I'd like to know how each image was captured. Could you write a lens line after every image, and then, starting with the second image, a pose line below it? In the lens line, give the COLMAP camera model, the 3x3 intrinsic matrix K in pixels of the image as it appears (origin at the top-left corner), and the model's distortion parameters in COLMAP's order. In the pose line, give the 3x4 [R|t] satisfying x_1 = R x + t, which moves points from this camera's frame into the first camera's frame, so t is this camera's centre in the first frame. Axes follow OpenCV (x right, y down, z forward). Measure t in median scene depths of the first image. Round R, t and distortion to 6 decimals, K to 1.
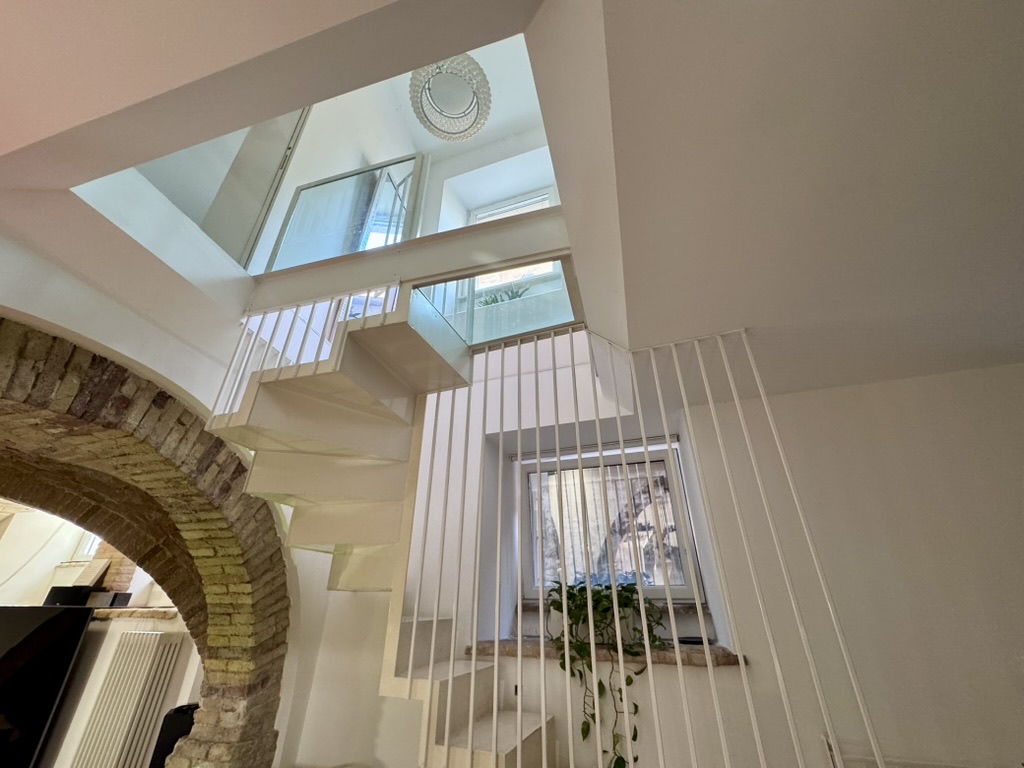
lens RADIAL K [[408.9, 0, 514.1], [0, 408.9, 380.8], [0, 0, 1]] dist [0.000131, 0.000543]
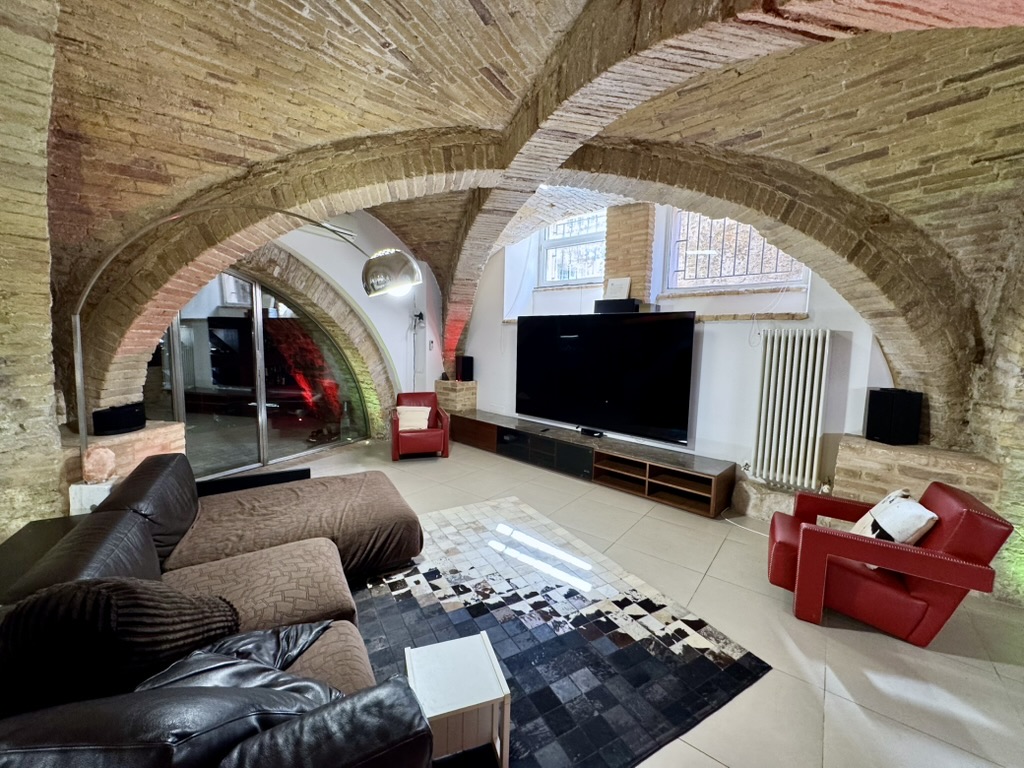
lens RADIAL K [[410.4, 0, 510.9], [0, 410.4, 381.5], [0, 0, 1]] dist [-0.001913, 0.000034]
pose [[0.919353, 0.060569, -0.388744, -1.205303], [0.167972, 0.833075, 0.527041, 0.055377], [0.355775, -0.549835, 0.755715, -0.128788]]
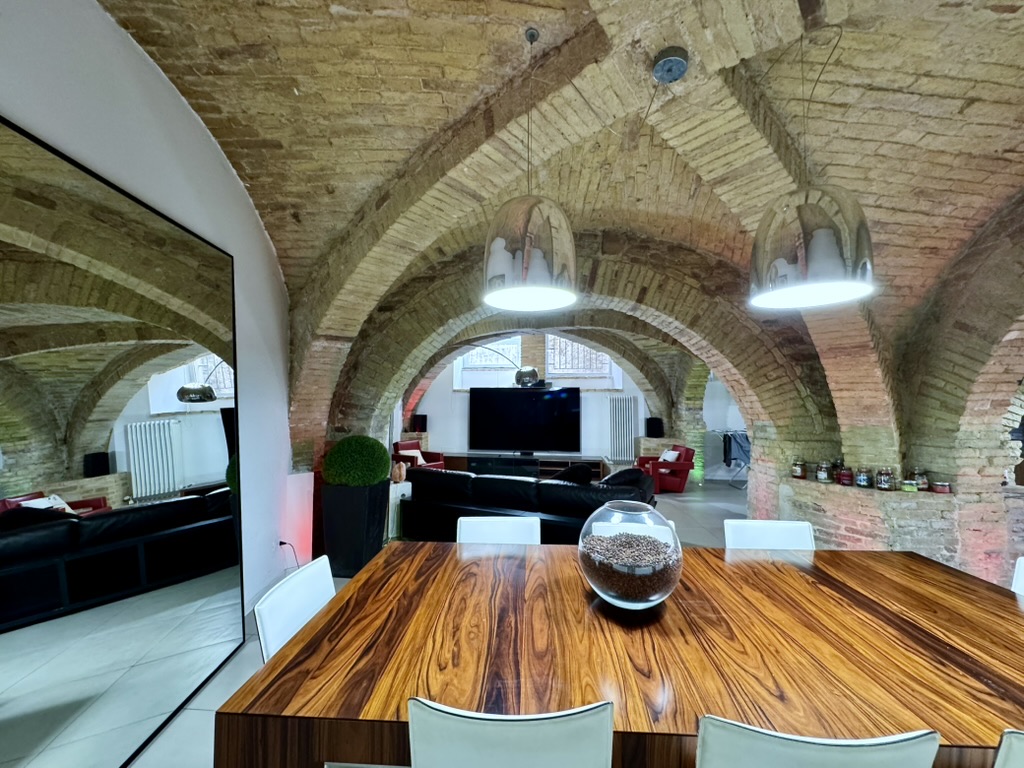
lens RADIAL K [[410.4, 0, 512.4], [0, 410.4, 382.0], [0, 0, 1]] dist [-0.001913, 0.000034]
pose [[0.980789, 0.012485, 0.194669, -2.173516], [-0.095552, 0.900775, 0.423643, -0.517290], [-0.170064, -0.434106, 0.884664, -1.189558]]
